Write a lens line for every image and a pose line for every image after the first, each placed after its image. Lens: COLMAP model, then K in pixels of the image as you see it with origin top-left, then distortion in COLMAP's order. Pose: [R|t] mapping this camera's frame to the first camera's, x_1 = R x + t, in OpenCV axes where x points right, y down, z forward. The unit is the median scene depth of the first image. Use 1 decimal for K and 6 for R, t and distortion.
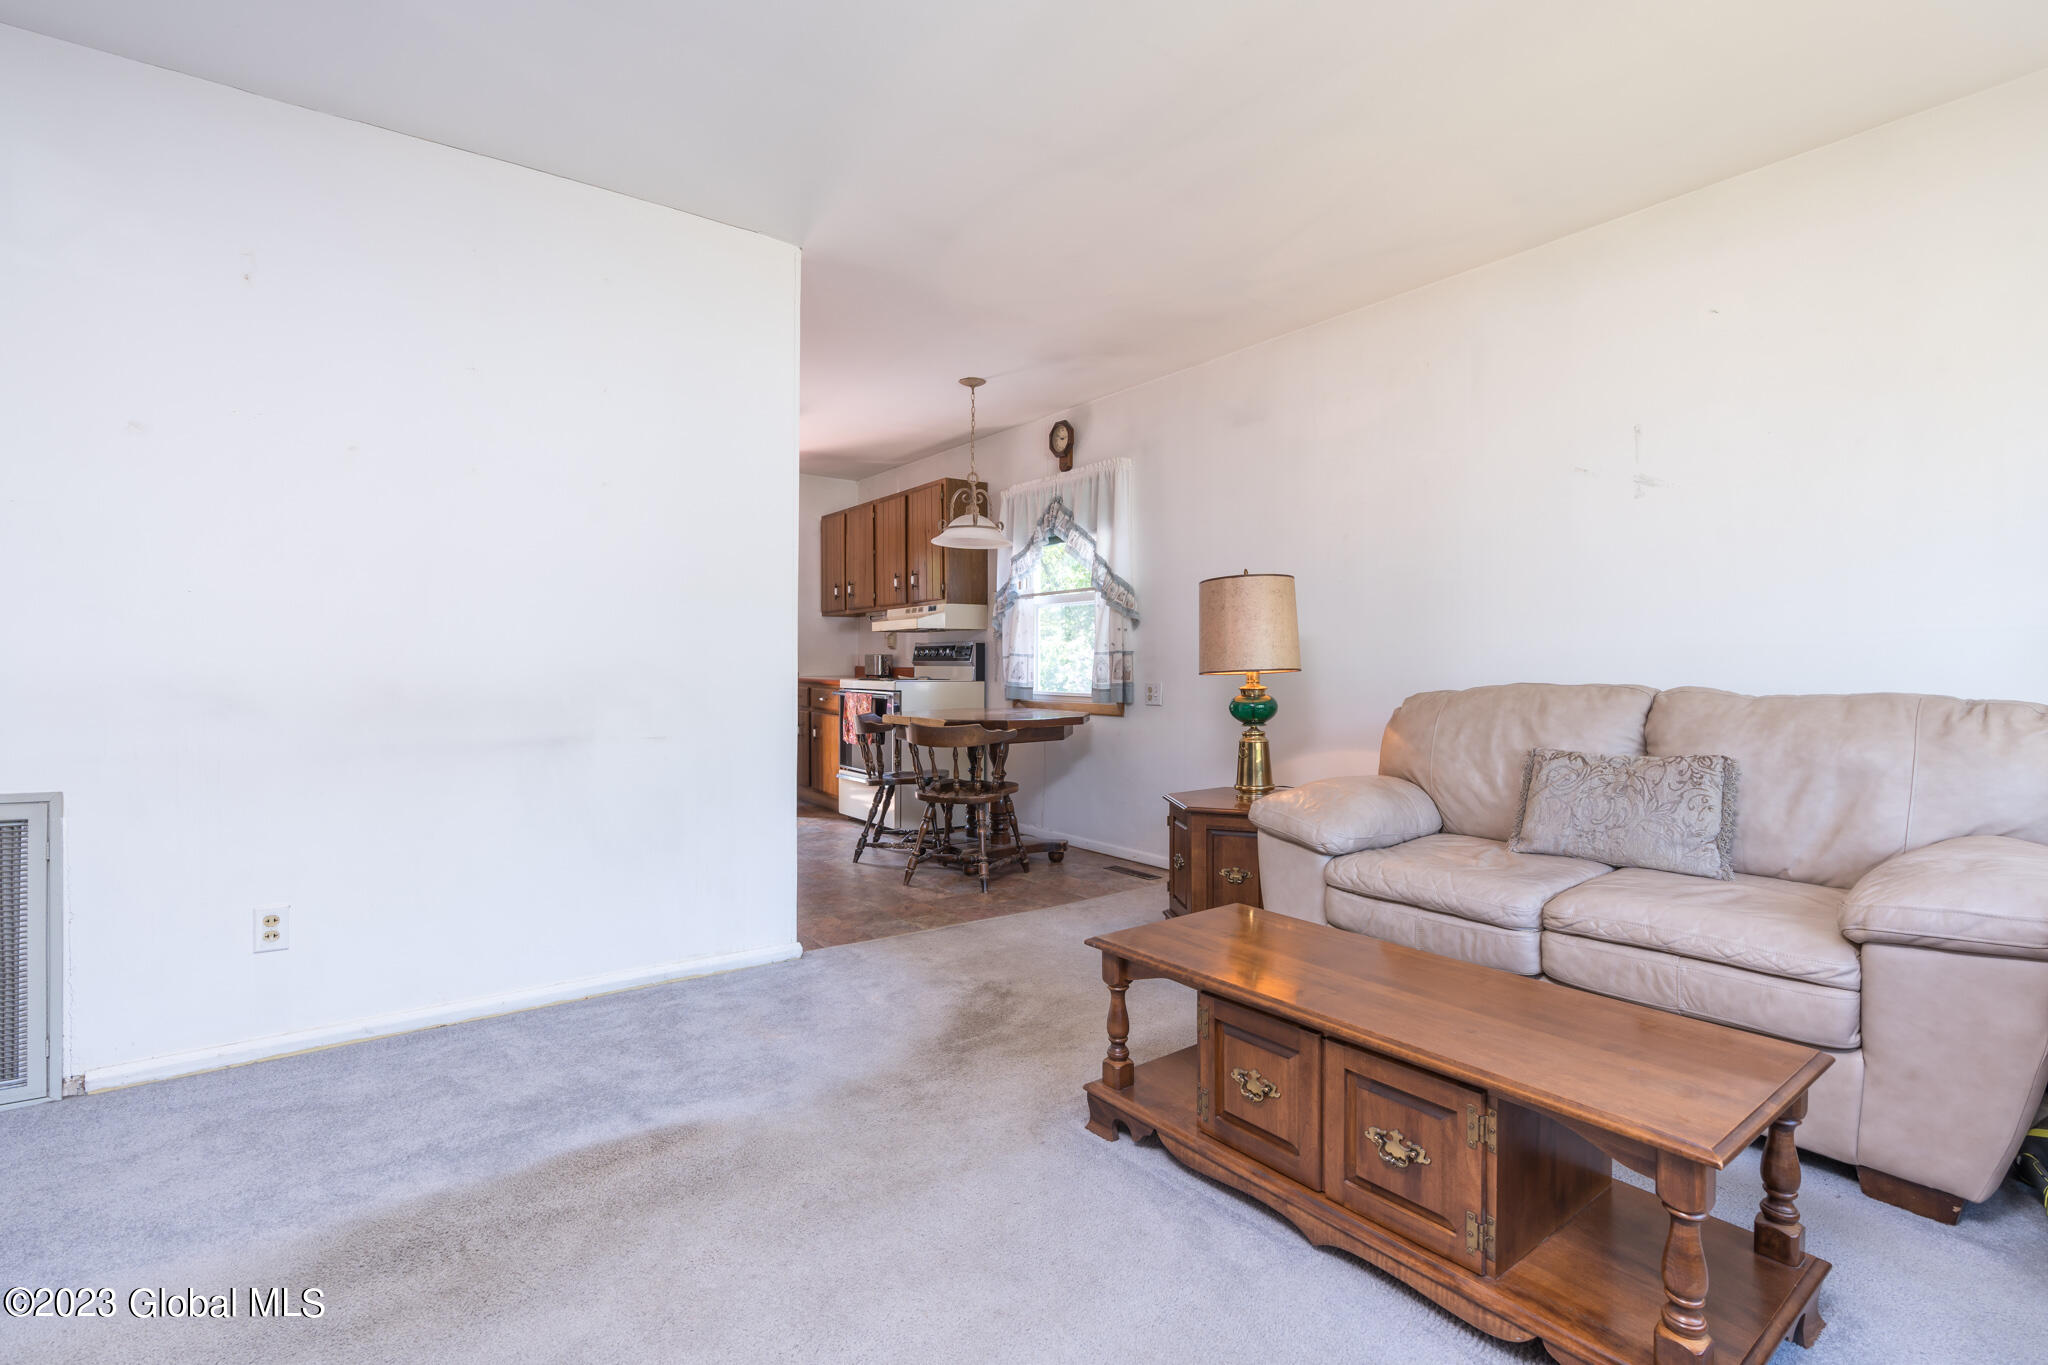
lens RADIAL K [[936.4, 0, 1024.0], [0, 936.4, 682.5], [0, 0, 1]] dist [-0.011852, 0.004893]
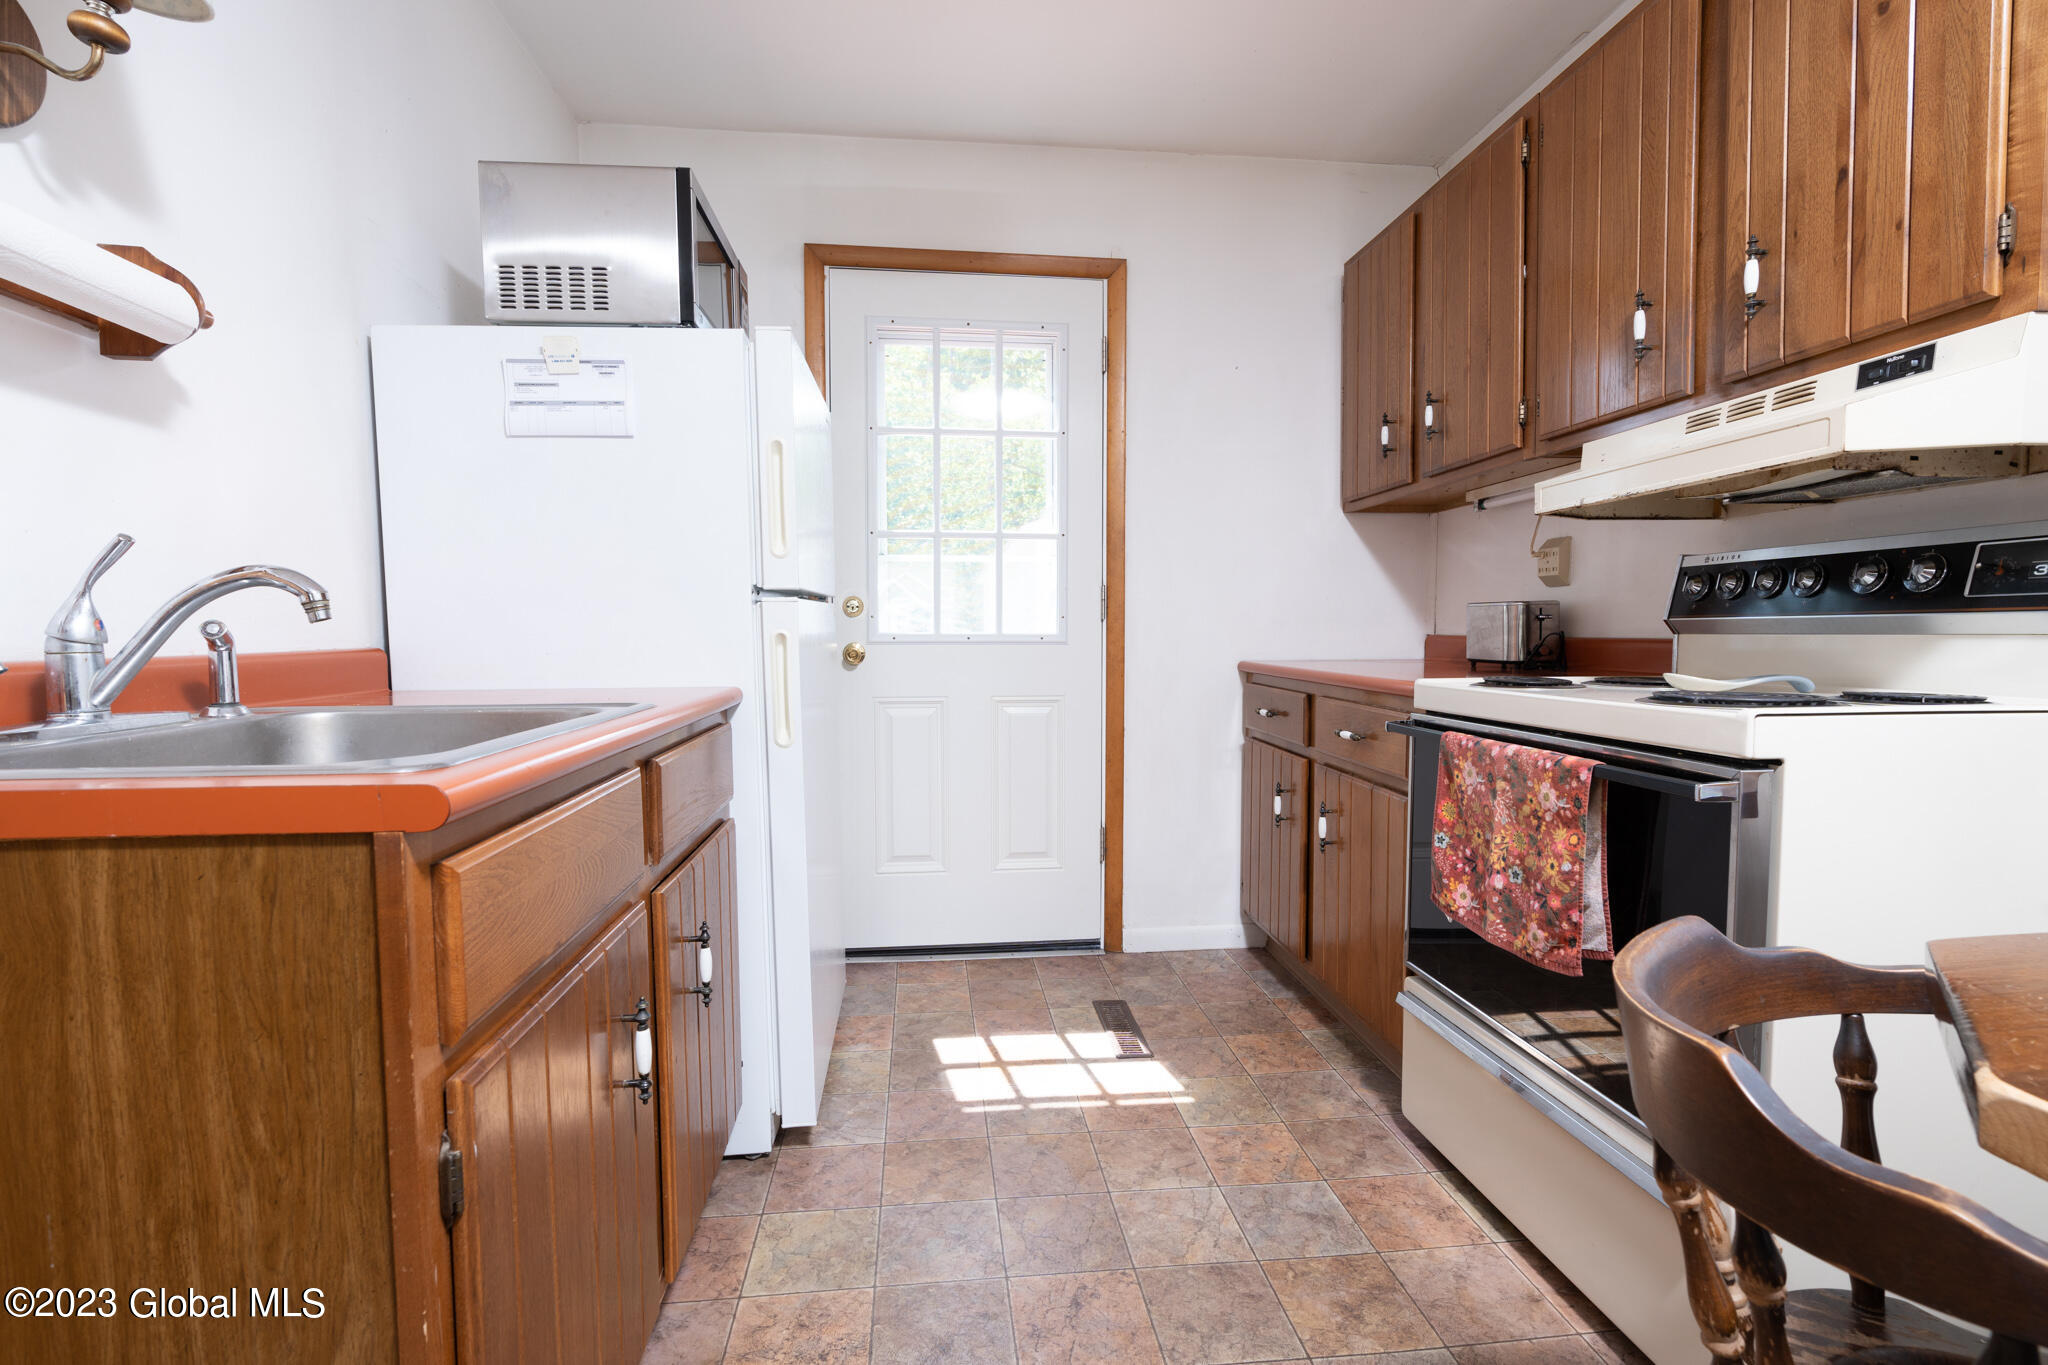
lens RADIAL K [[936.4, 0, 1024.0], [0, 936.4, 682.5], [0, 0, 1]] dist [-0.011852, 0.004893]
pose [[0.866967, 0.018368, -0.498028, -0.290103], [-0.001726, 0.999425, 0.033855, -0.023828], [0.498363, -0.028491, 0.866500, 1.259048]]
